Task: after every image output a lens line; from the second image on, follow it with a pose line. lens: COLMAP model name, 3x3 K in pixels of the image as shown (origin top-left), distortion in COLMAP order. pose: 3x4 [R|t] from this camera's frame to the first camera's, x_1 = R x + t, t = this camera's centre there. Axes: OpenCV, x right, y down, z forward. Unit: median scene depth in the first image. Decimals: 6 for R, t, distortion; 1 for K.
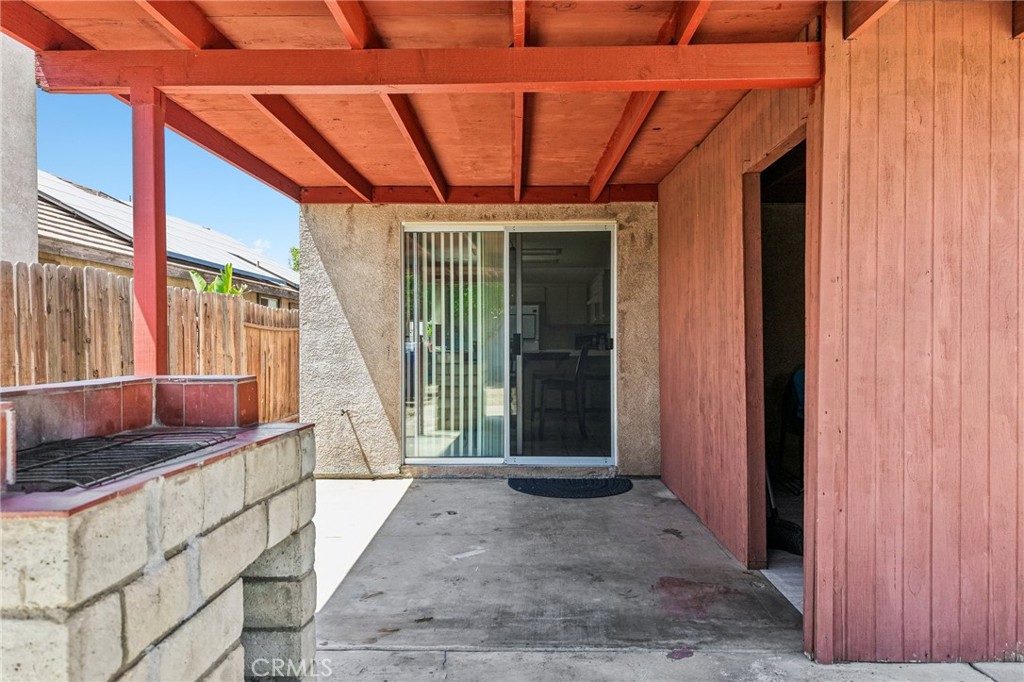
lens RADIAL K [[683.4, 0, 512.5], [0, 683.4, 351.3], [0, 0, 1]] dist [0.043225, -0.054144]
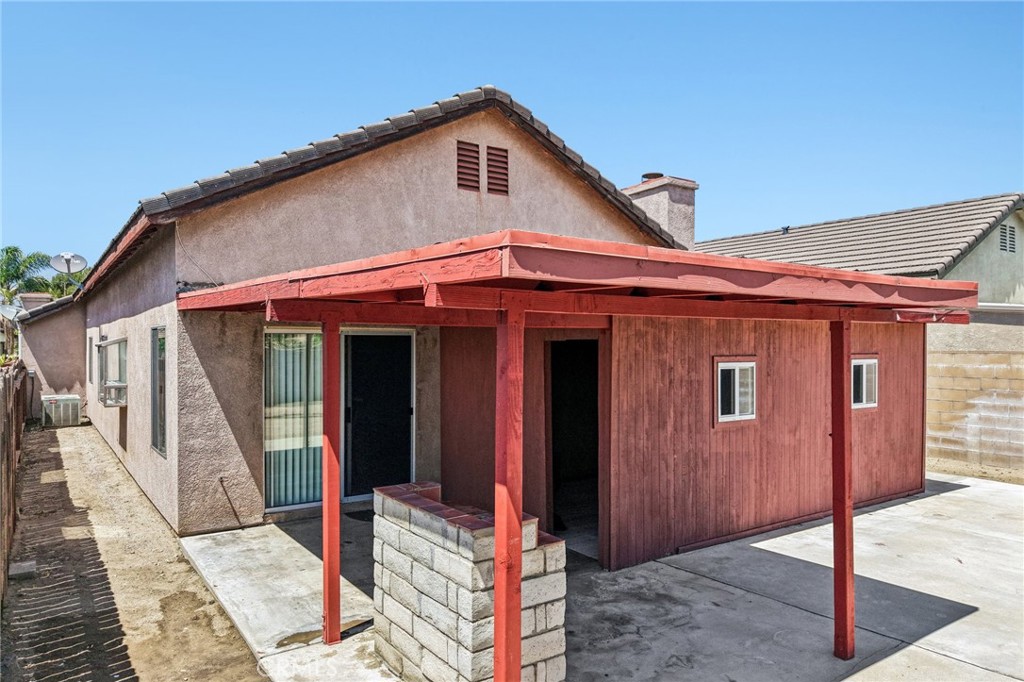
lens RADIAL K [[683.4, 0, 512.5], [0, 683.4, 351.3], [0, 0, 1]] dist [0.043225, -0.054144]
pose [[0.805898, -0.003908, 0.592041, -0.562788], [0.003448, 0.999992, 0.001907, -0.145091], [-0.592044, 0.000505, 0.805905, -0.327514]]
